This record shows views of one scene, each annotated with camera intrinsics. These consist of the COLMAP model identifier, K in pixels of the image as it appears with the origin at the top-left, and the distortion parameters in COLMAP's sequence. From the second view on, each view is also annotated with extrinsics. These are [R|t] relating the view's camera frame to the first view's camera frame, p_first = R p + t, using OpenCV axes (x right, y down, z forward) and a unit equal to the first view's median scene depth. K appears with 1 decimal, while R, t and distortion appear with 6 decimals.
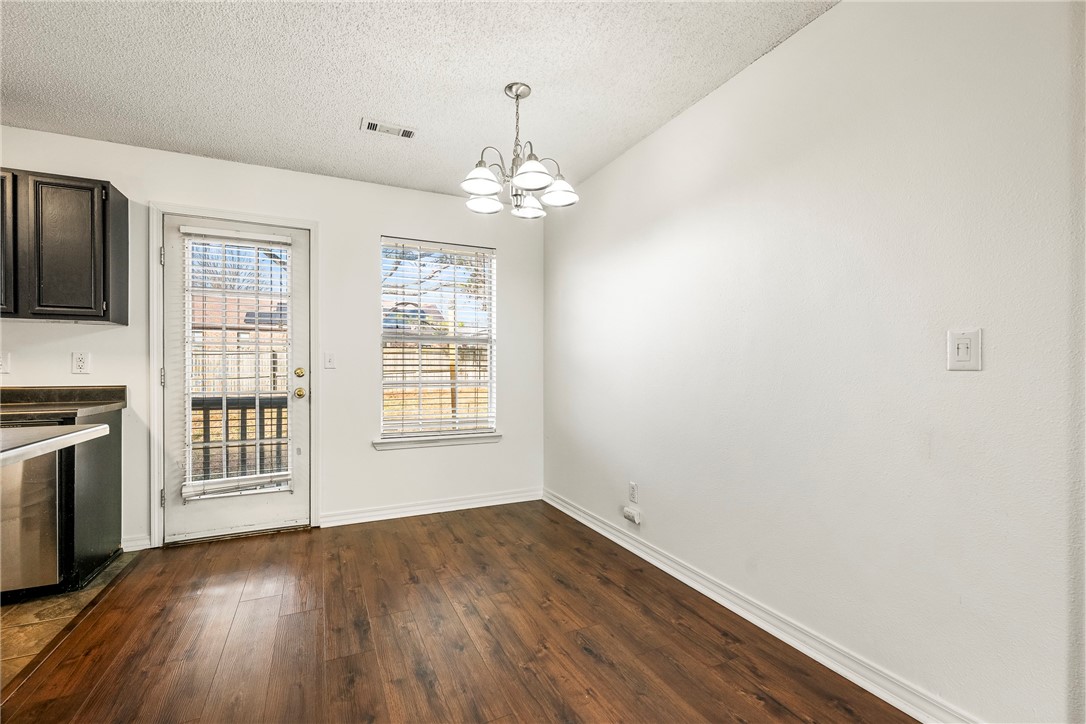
lens RADIAL K [[473.5, 0, 543.7], [0, 473.5, 368.1], [0, 0, 1]] dist [-0.001982, -0.000292]
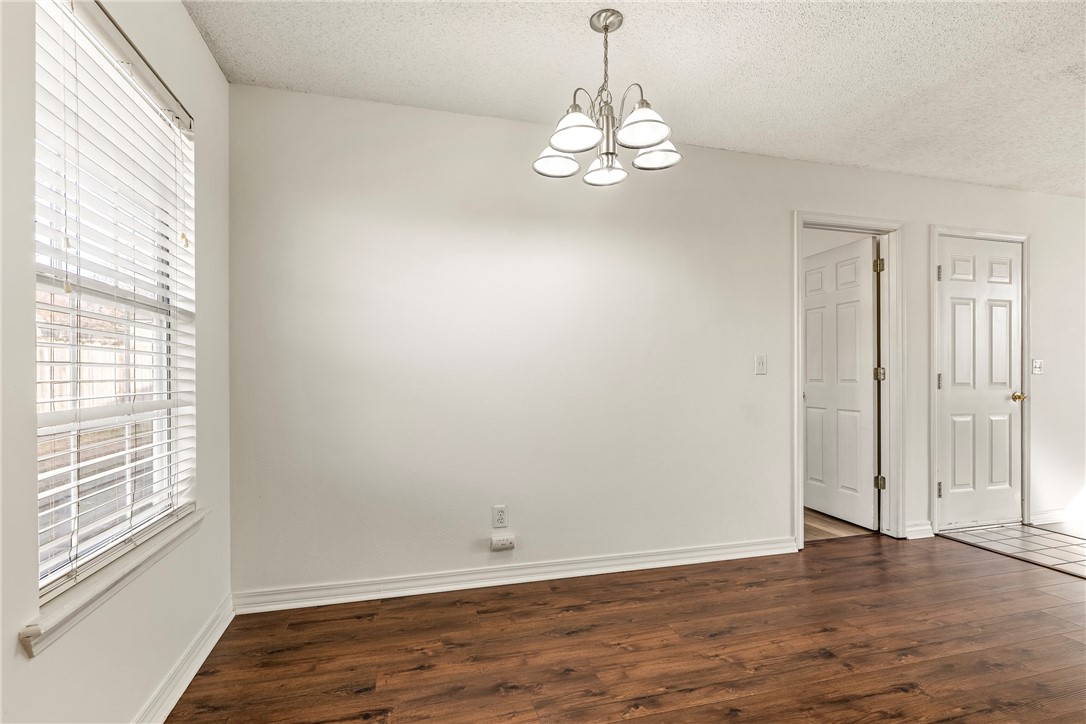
lens RADIAL K [[513.2, 0, 541.1], [0, 513.2, 369.9], [0, 0, 1]] dist [0.000064, -0.000026]
pose [[0.171218, 0.007663, 0.985203, -0.855210], [0.001779, 0.999966, -0.008087, 0.001738], [-0.985232, 0.003137, 0.171199, 0.899107]]
